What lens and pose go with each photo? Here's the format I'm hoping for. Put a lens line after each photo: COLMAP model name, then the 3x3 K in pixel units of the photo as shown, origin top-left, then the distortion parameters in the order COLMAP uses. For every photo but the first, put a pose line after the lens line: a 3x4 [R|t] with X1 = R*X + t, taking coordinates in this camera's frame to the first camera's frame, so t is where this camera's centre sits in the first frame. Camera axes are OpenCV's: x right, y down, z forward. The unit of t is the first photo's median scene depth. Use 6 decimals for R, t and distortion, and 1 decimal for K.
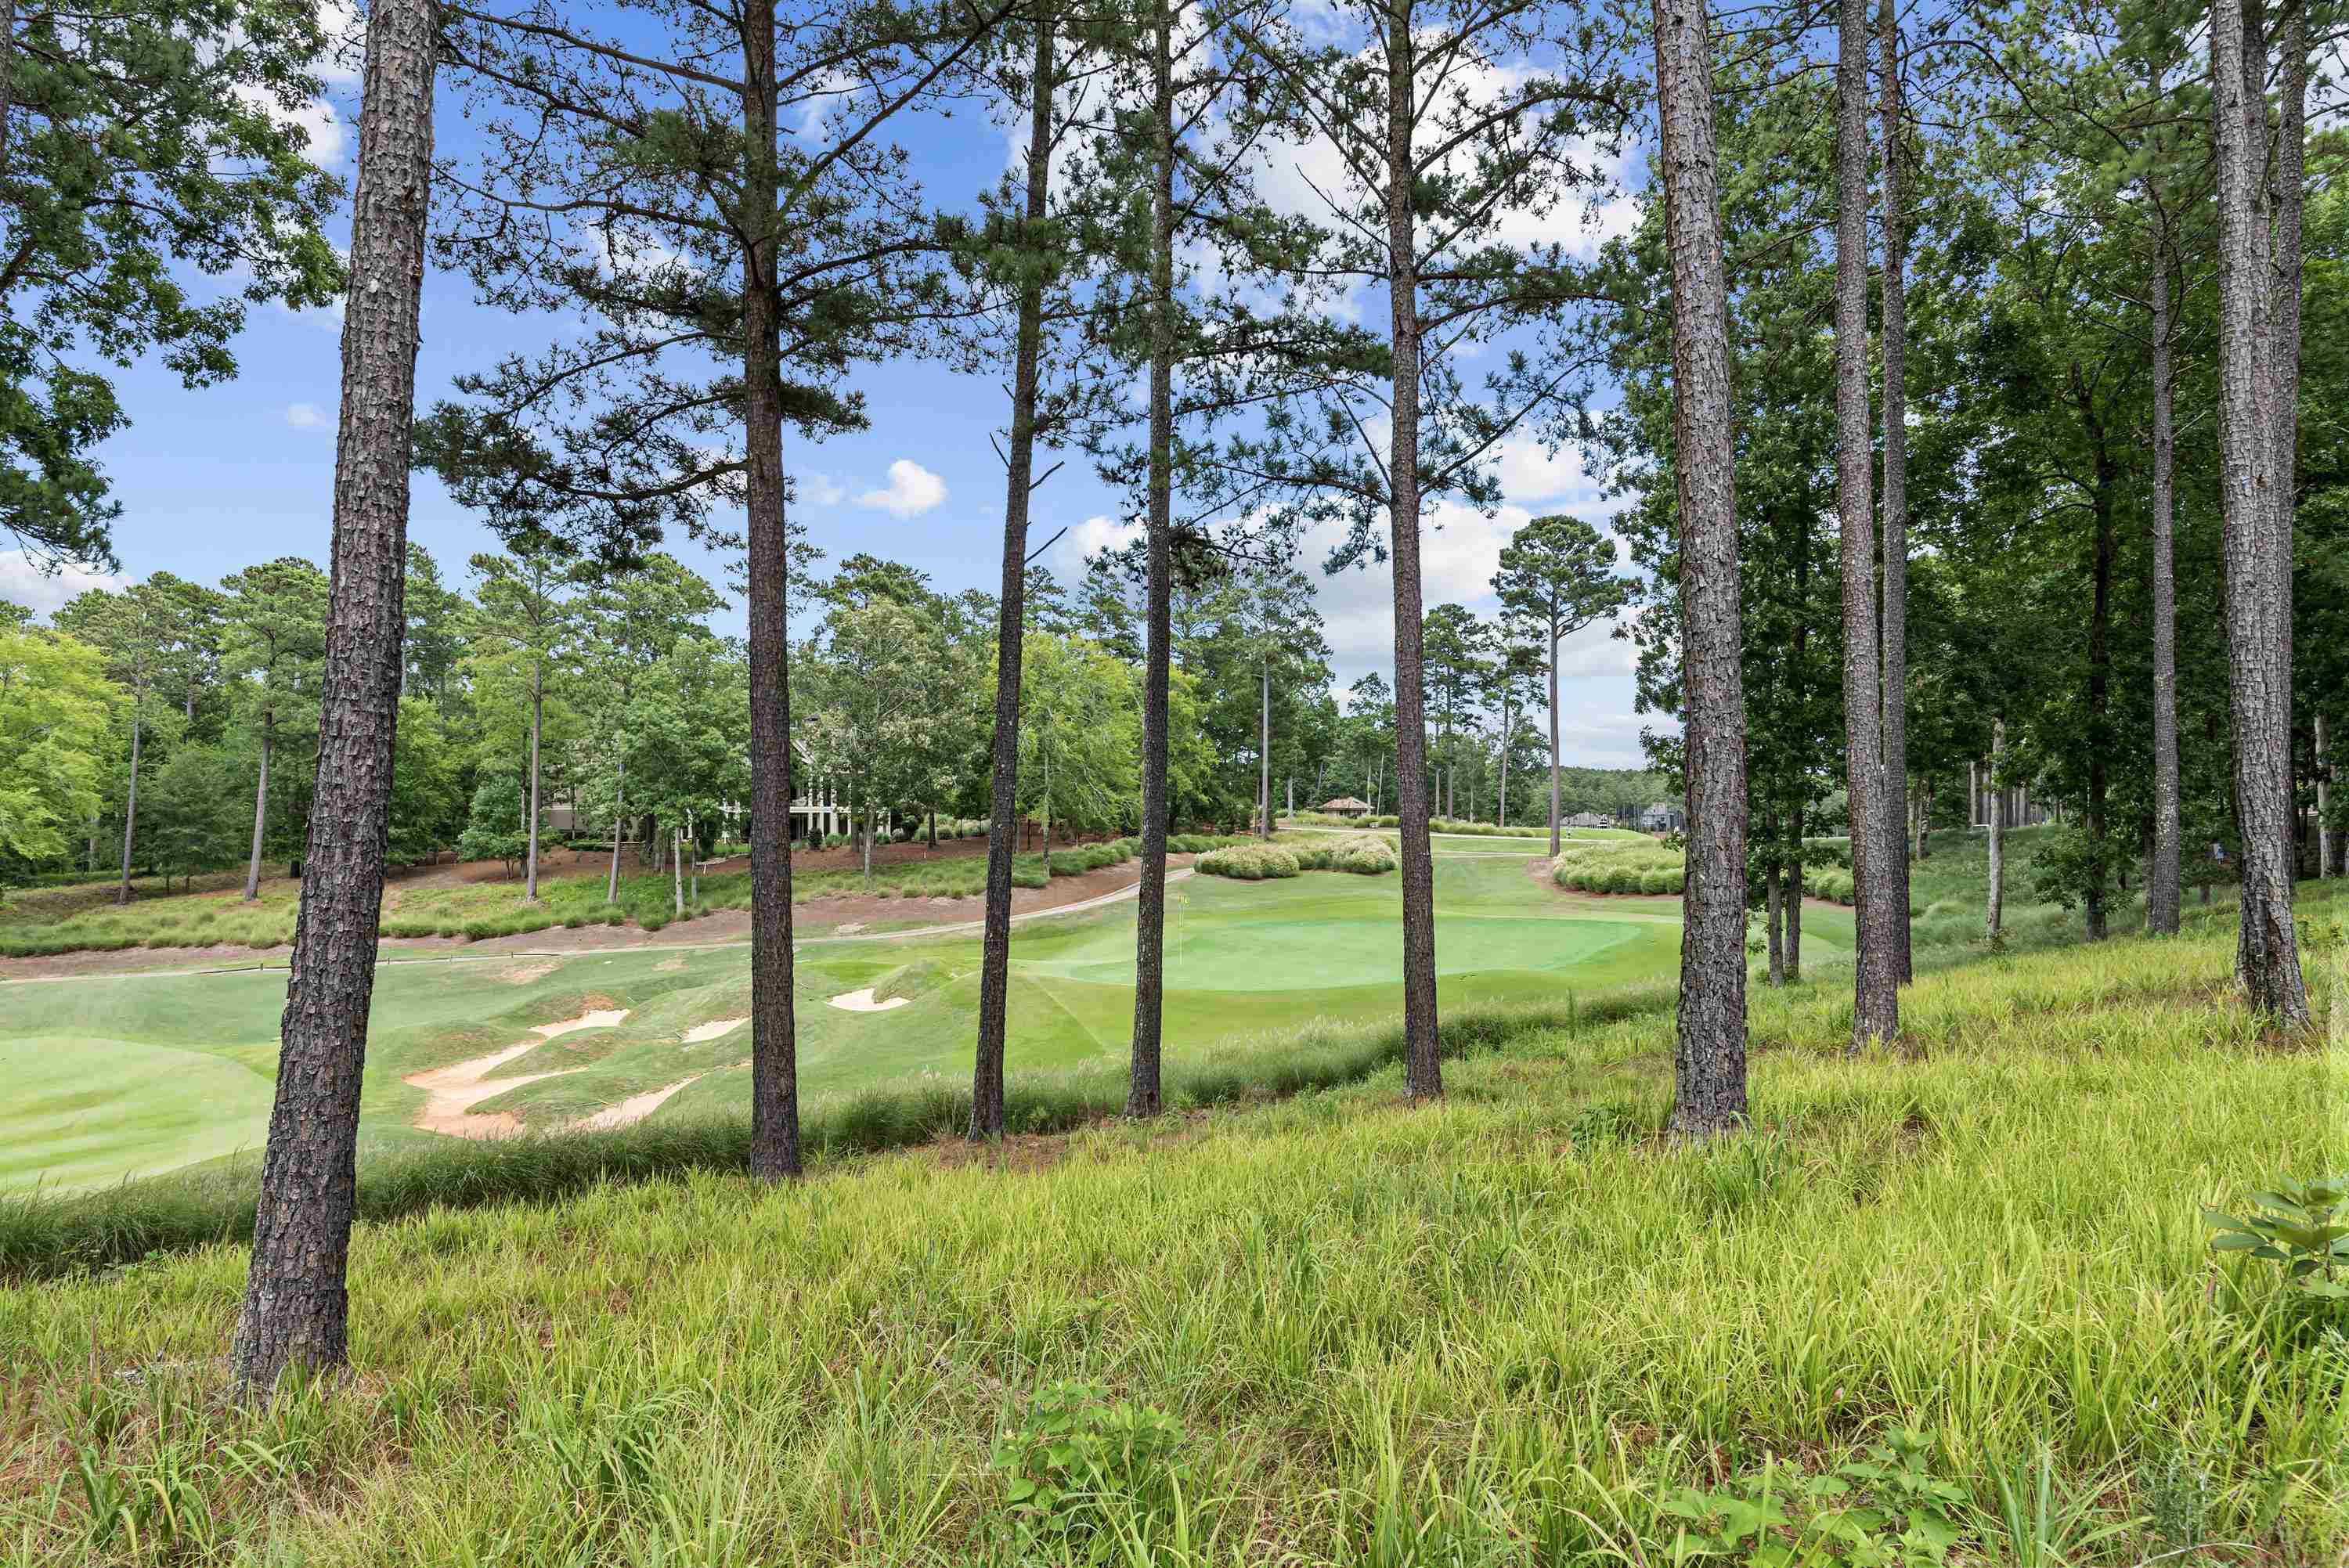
lens RADIAL K [[1367.9, 0, 1171.7], [0, 1367.9, 785.1], [0, 0, 1]] dist [-0.005435, 0.002534]
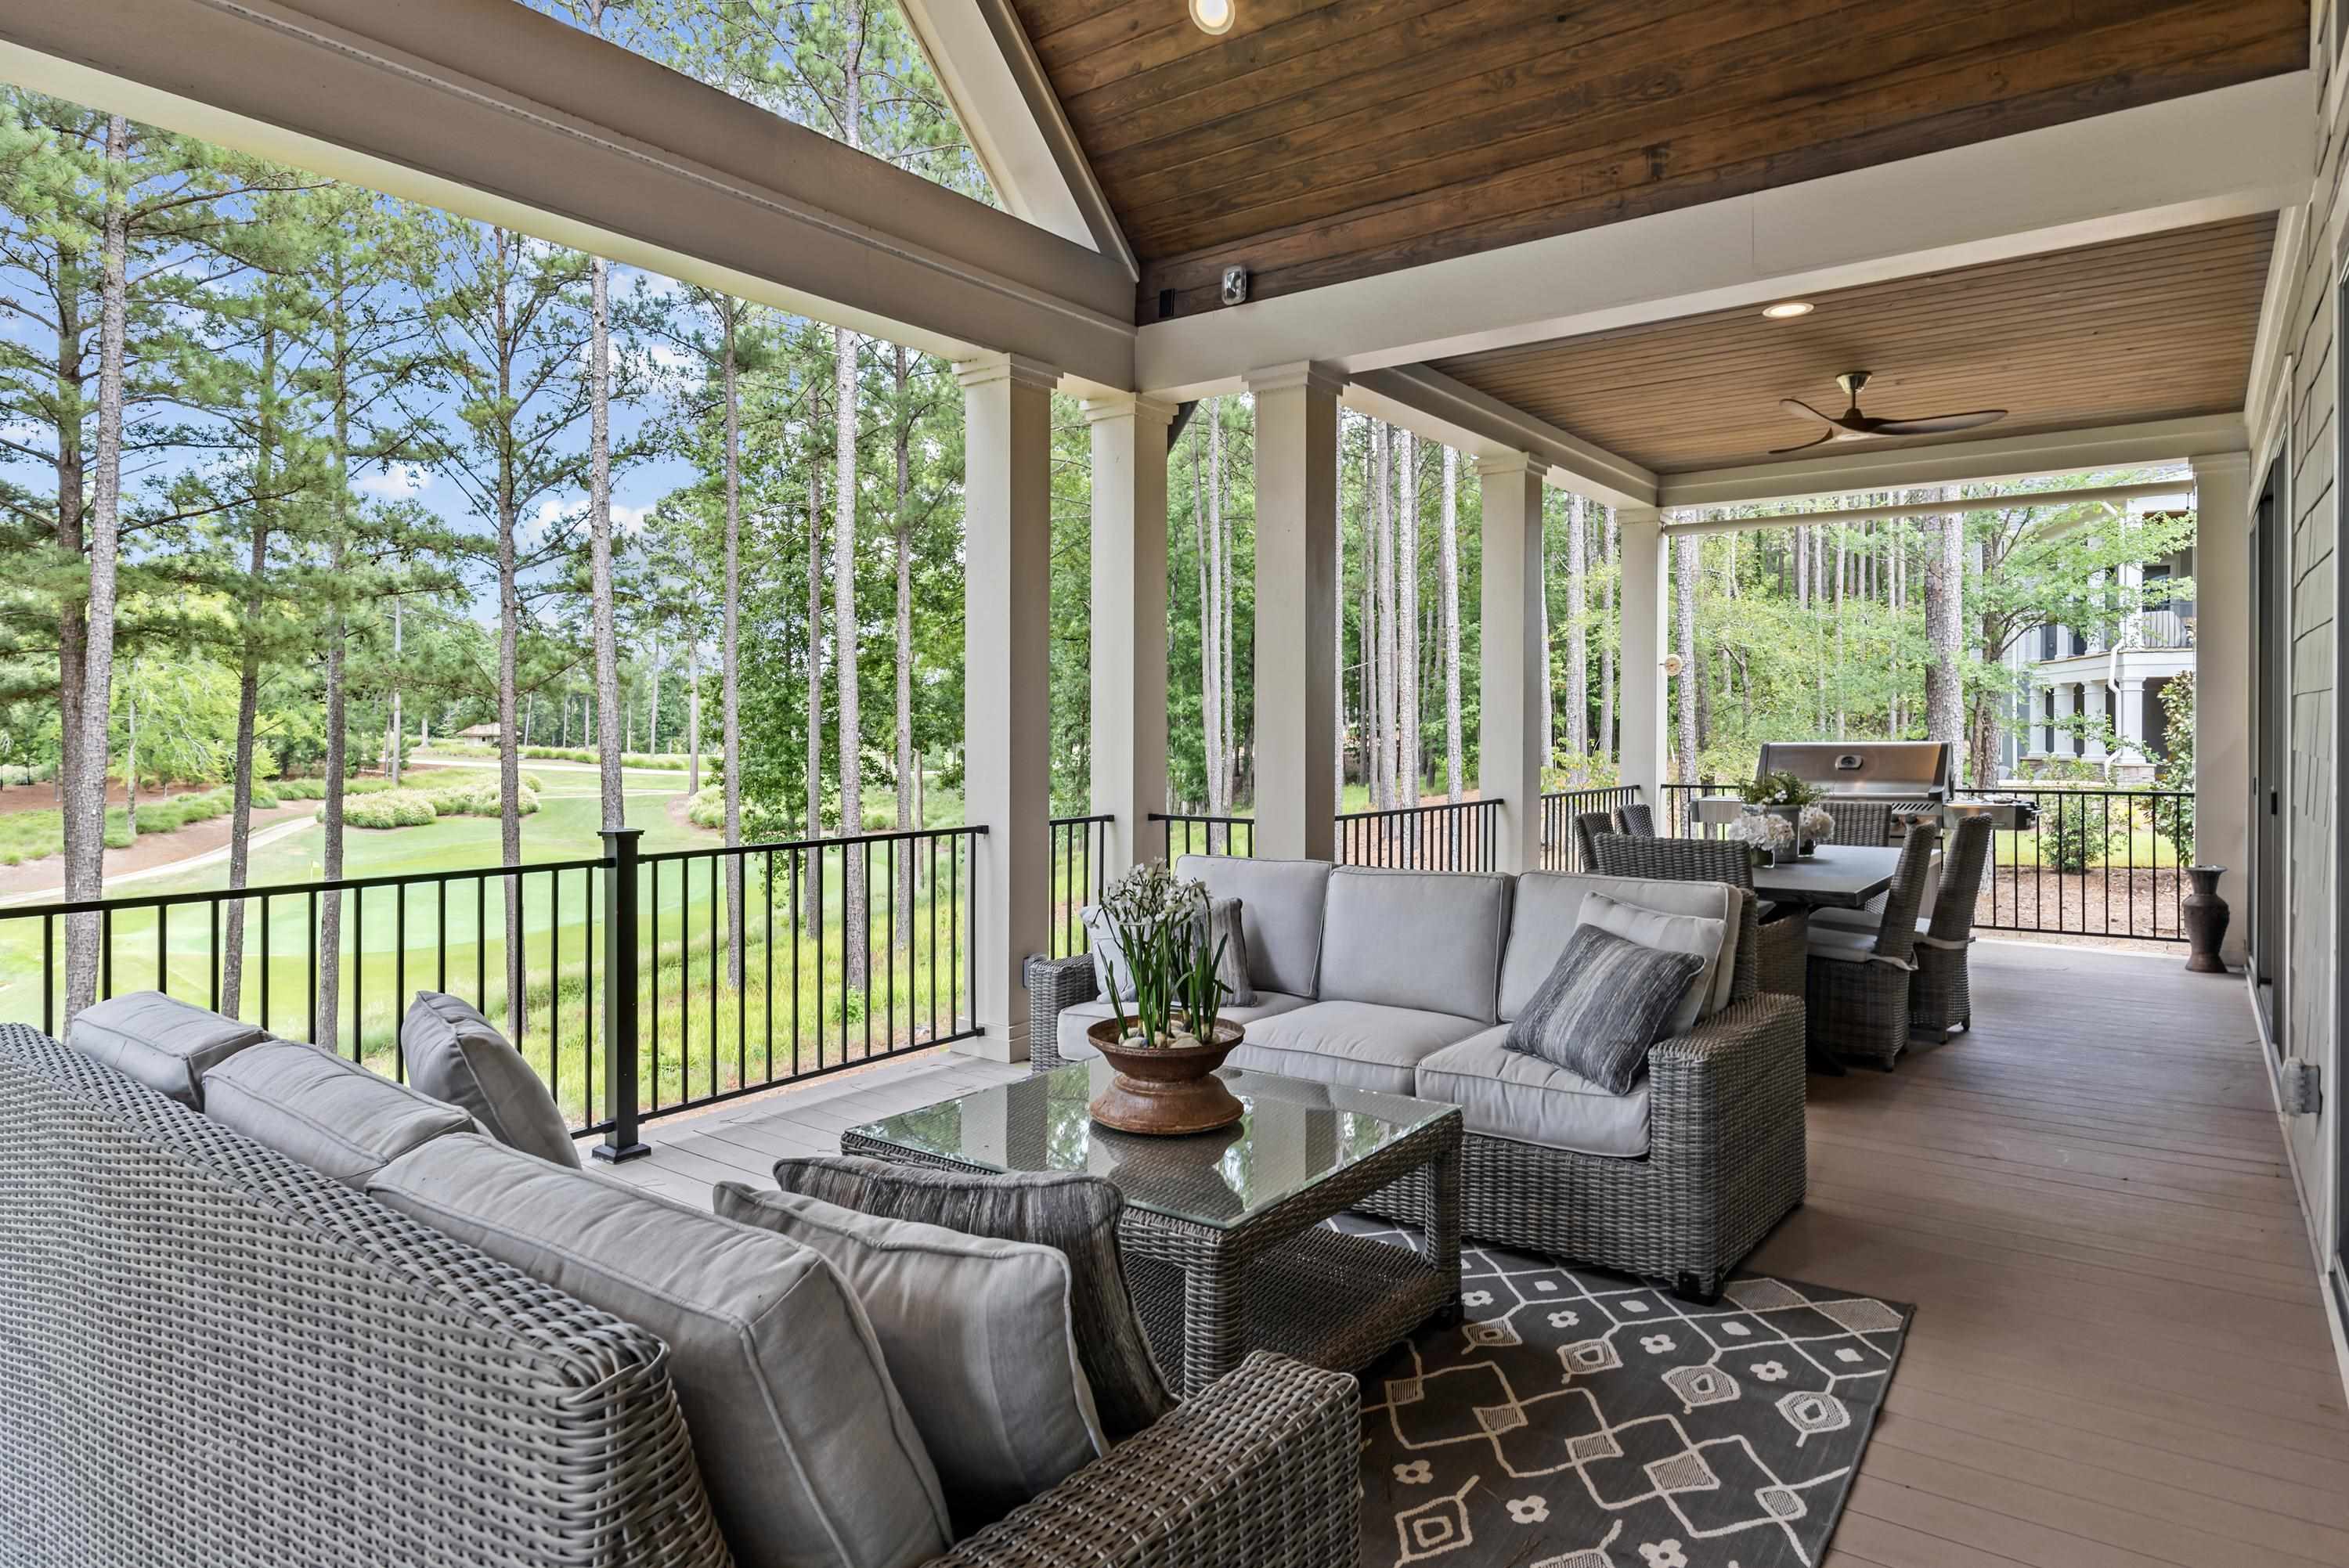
lens RADIAL K [[1367.9, 0, 1139.2], [0, 1367.9, 728.6], [0, 0, 1]] dist [-0.005435, 0.002534]
pose [[0.842445, 0.002130, 0.538779, -0.013196], [-0.016053, 0.999647, 0.021147, -0.031915], [-0.538544, -0.026464, 0.842182, -0.131085]]
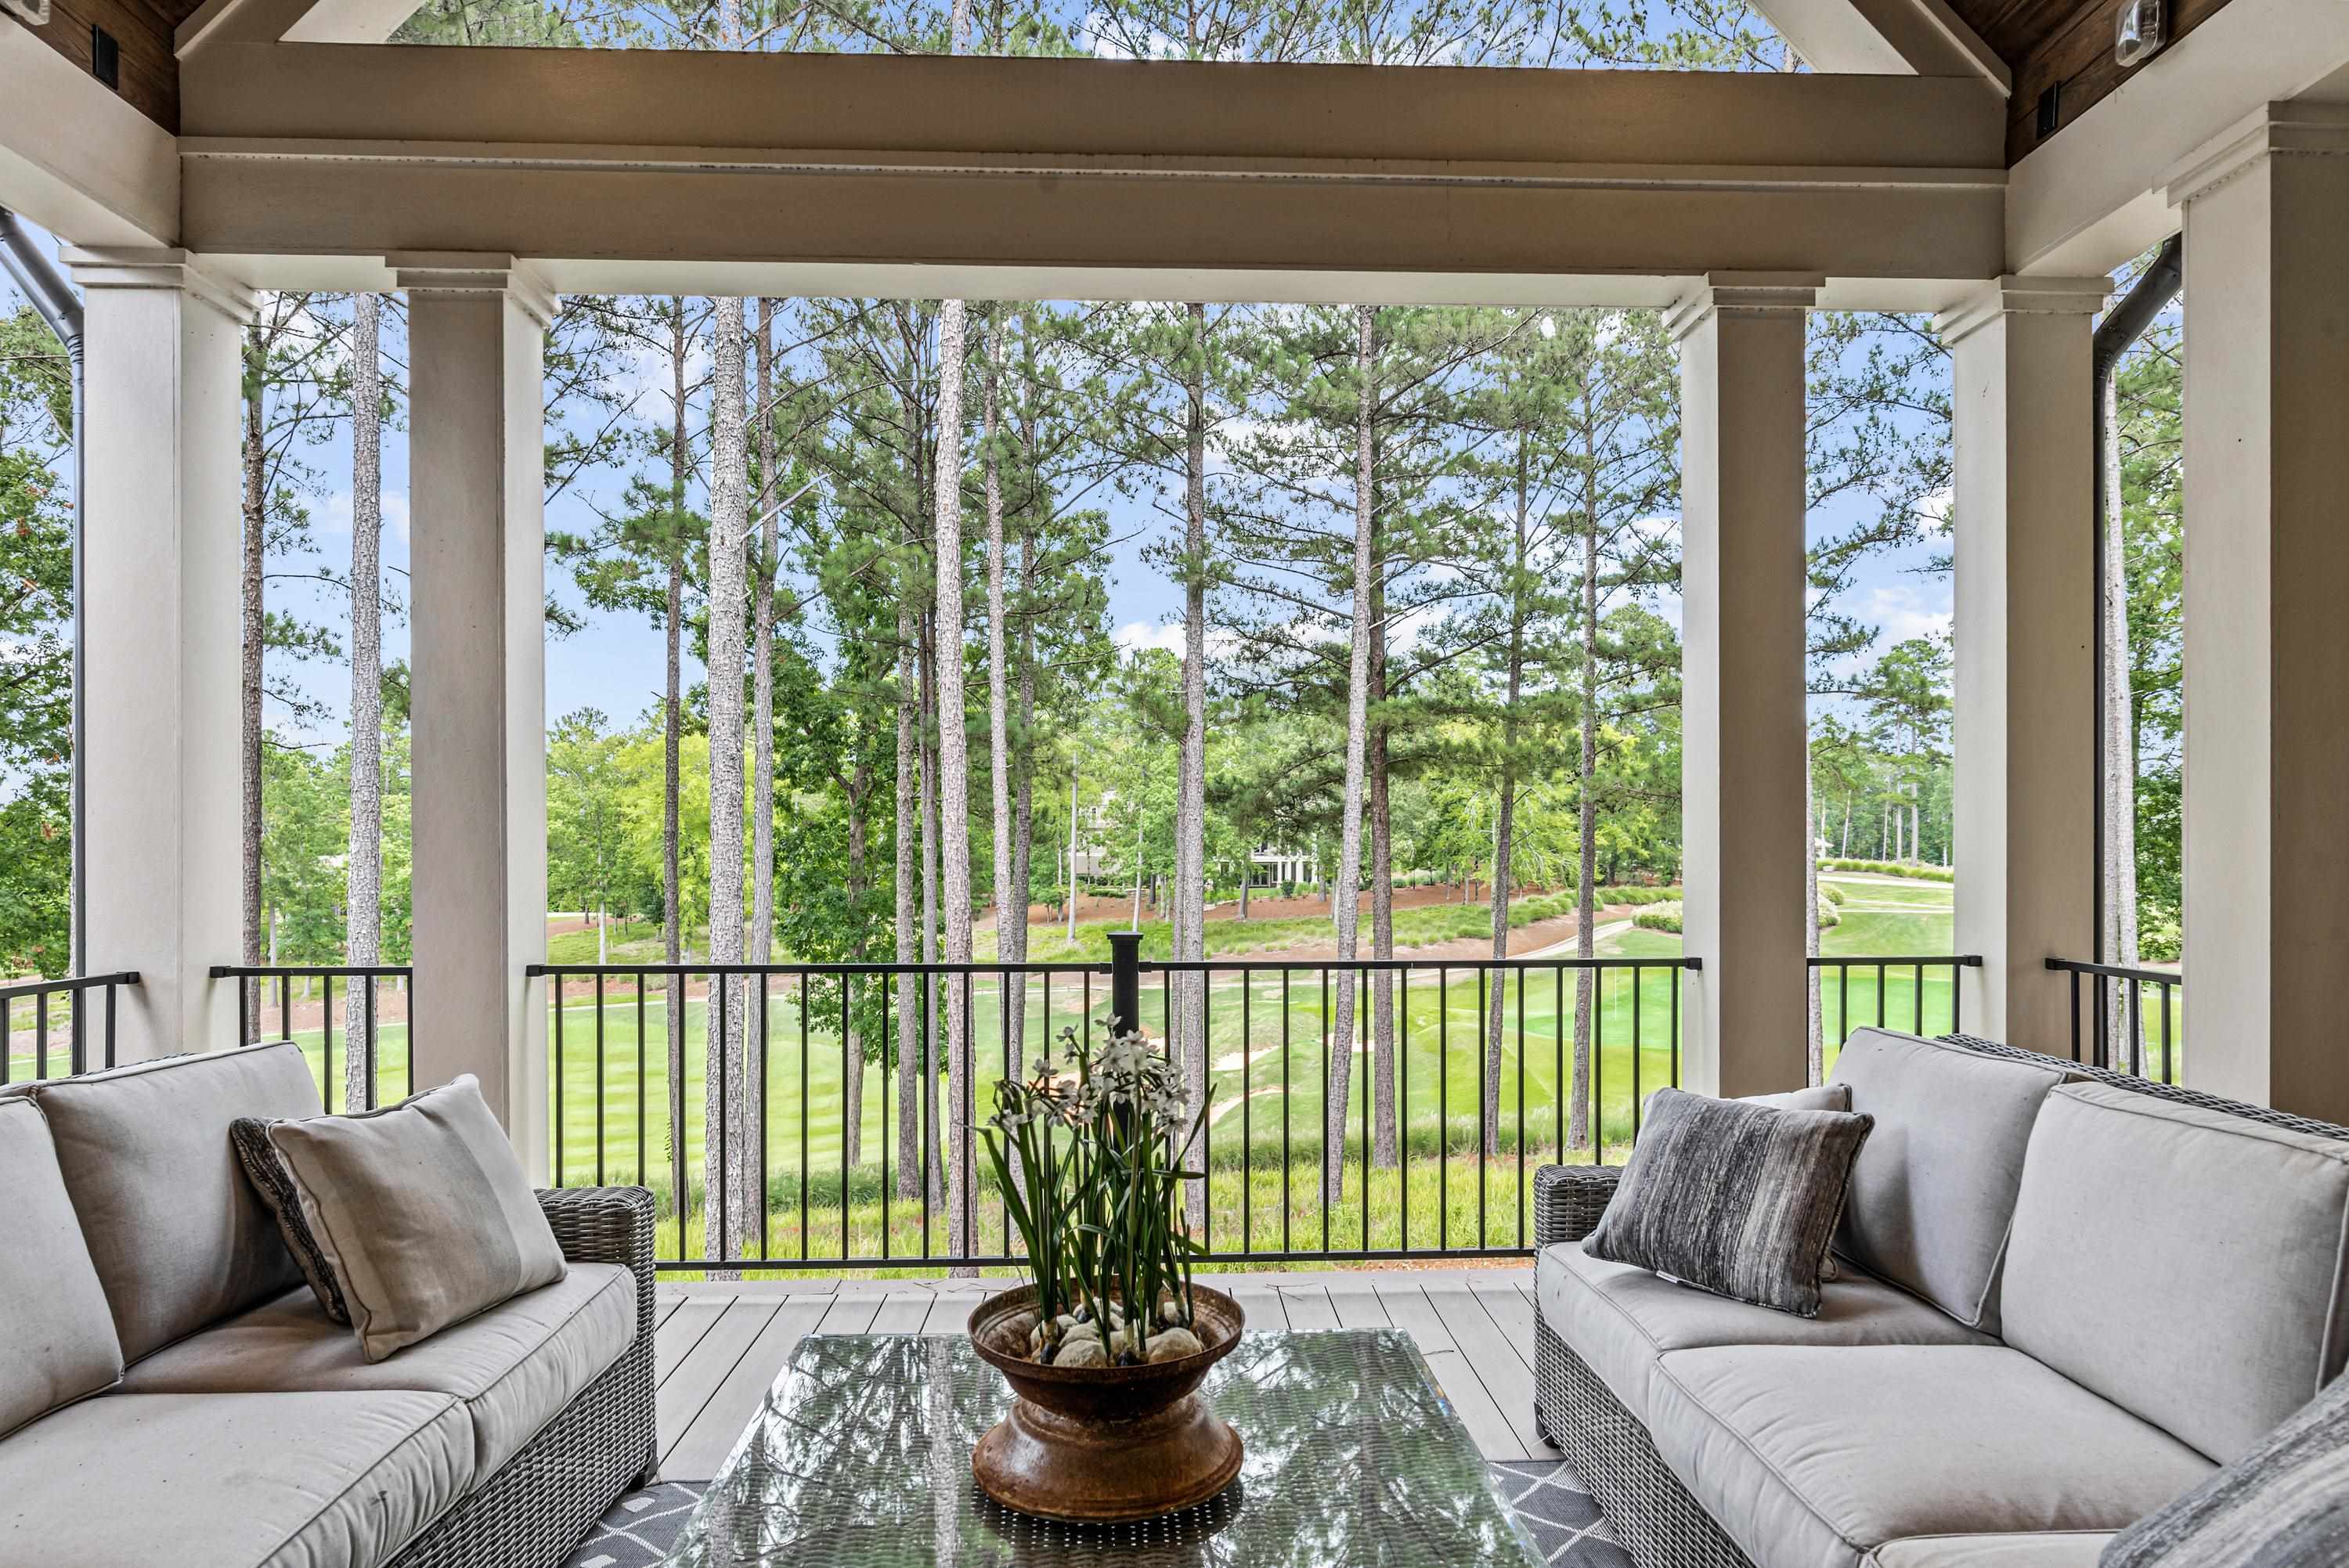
lens RADIAL K [[1367.9, 0, 1192.8], [0, 1367.9, 838.0], [0, 0, 1]] dist [-0.005435, 0.002534]
pose [[0.955065, -0.000486, -0.296395, 0.004367], [0.007704, 0.999701, 0.023186, -0.031283], [0.296295, -0.024427, 0.954784, -0.124232]]
